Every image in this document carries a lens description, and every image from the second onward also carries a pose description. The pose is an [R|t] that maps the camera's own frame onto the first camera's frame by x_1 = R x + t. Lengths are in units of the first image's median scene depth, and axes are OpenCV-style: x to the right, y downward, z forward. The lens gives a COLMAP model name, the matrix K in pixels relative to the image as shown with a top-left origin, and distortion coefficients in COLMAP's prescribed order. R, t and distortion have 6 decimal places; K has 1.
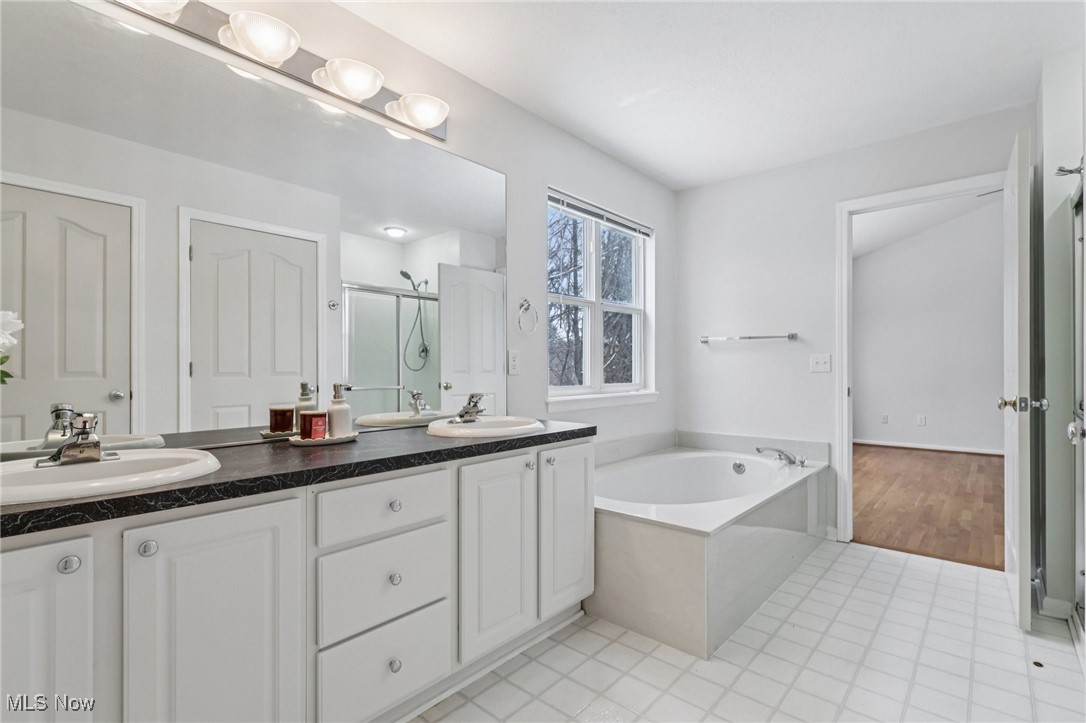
lens RADIAL K [[507.1, 0, 541.6], [0, 507.1, 360.9], [0, 0, 1]] dist [0.006145, -0.000818]
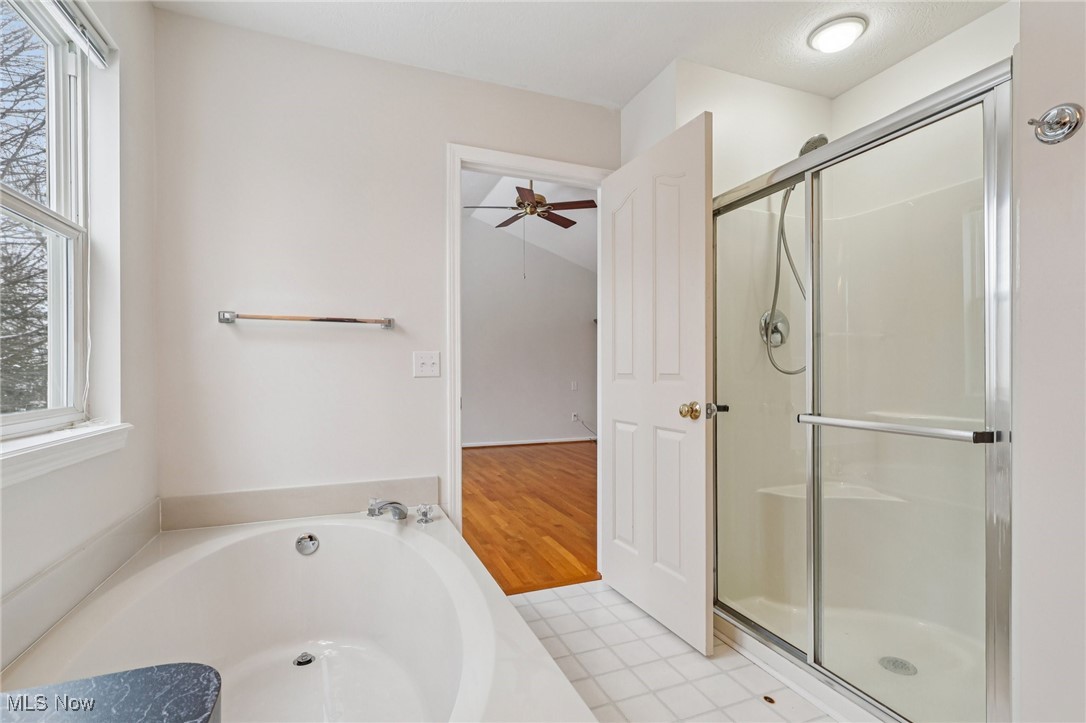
lens RADIAL K [[507.1, 0, 538.6], [0, 507.1, 374.5], [0, 0, 1]] dist [0.006145, -0.000818]
pose [[0.451101, -0.003783, 0.892465, -0.006372], [-0.013604, 0.999846, 0.011114, 0.008864], [-0.892369, -0.017155, 0.450979, 0.559731]]
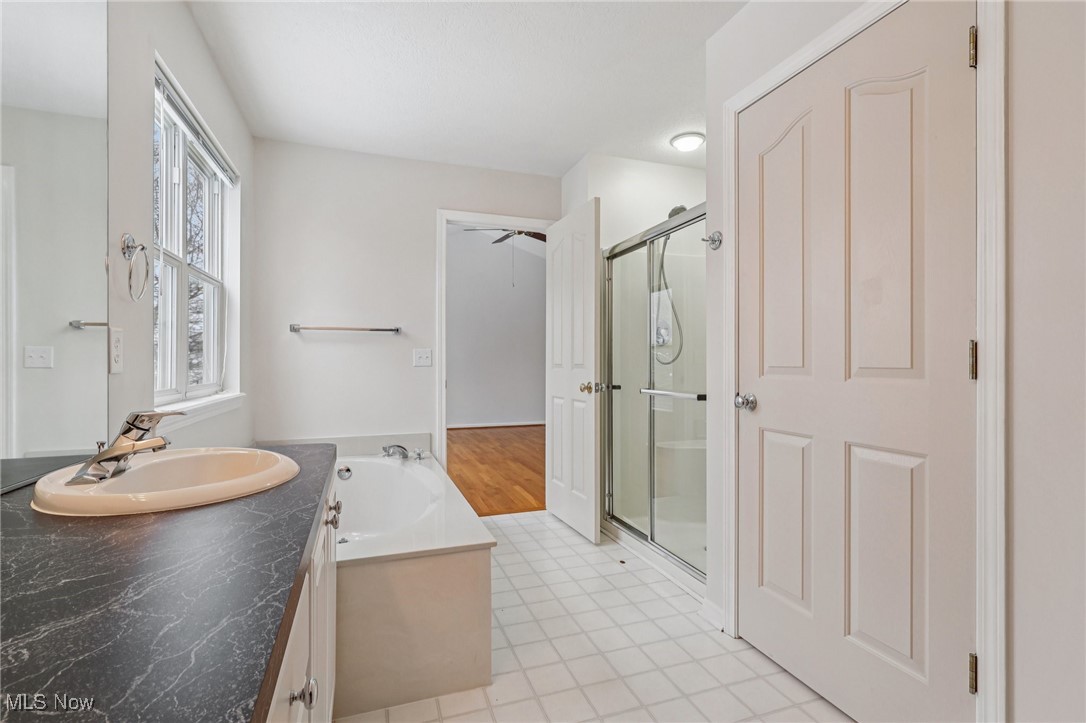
lens RADIAL K [[507.1, 0, 538.8], [0, 507.1, 359.2], [0, 0, 1]] dist [0.006145, -0.000818]
pose [[0.488066, 0.006870, 0.872780, -0.252543], [-0.012838, 0.999917, -0.000691, 0.005239], [-0.872712, -0.010868, 0.488114, 0.287904]]
